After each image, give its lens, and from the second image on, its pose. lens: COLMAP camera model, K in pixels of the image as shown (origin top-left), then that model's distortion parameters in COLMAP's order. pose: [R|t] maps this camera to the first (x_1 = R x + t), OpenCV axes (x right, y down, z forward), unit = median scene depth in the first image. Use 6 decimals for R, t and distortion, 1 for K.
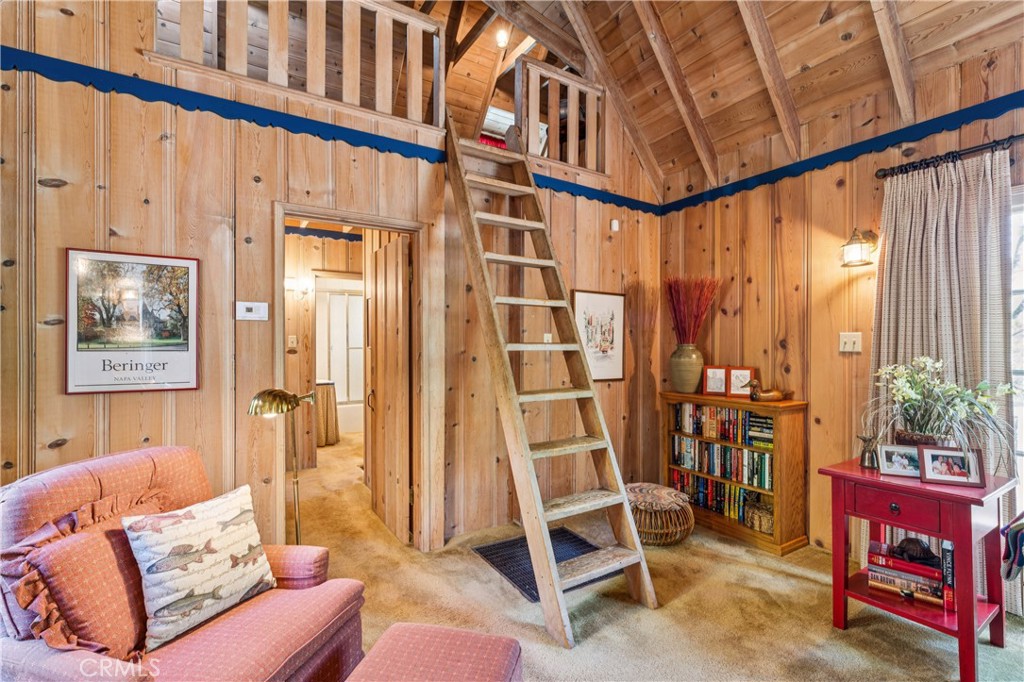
lens RADIAL K [[461.3, 0, 507.9], [0, 461.3, 342.7], [0, 0, 1]] dist [-0.002647, -0.000514]
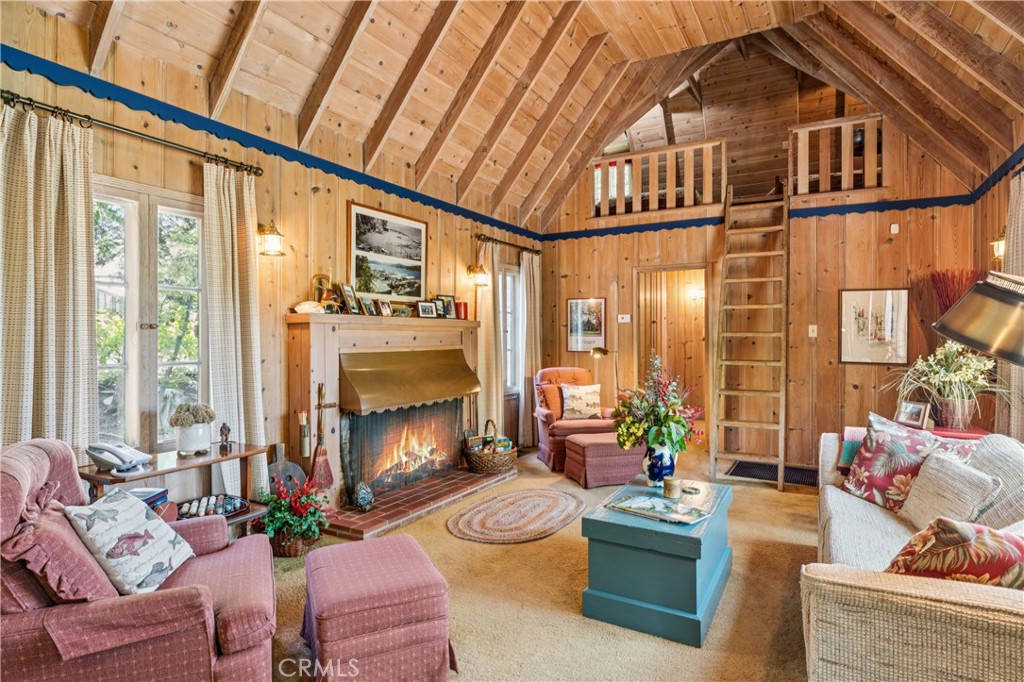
lens RADIAL K [[553.8, 0, 510.2], [0, 553.8, 339.8], [0, 0, 1]] dist [0.005614, 0.000693]
pose [[0.480874, 0.004803, -0.876777, 1.256683], [0.002006, 0.999976, 0.006579, 0.012911], [0.876788, -0.004923, 0.480853, -0.637343]]
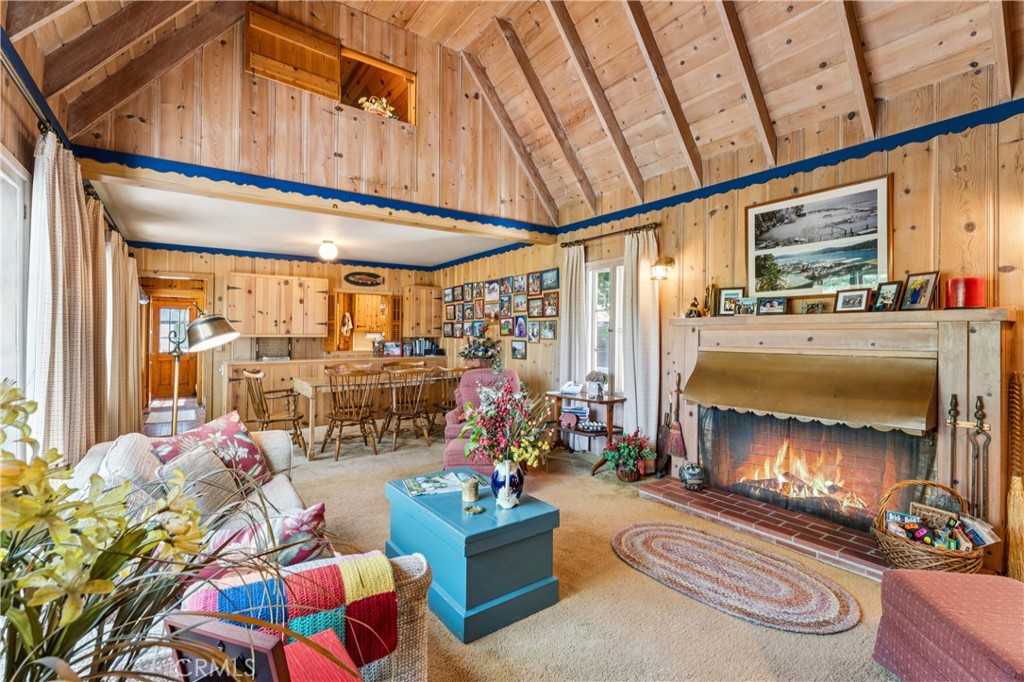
lens RADIAL K [[461.3, 0, 511.7], [0, 461.3, 335.8], [0, 0, 1]] dist [-0.002647, -0.000514]
pose [[-0.997237, -0.003588, -0.074205, -0.000316], [-0.003540, 0.999993, -0.000780, 0.016036], [0.074208, -0.000515, -0.997243, 1.971606]]
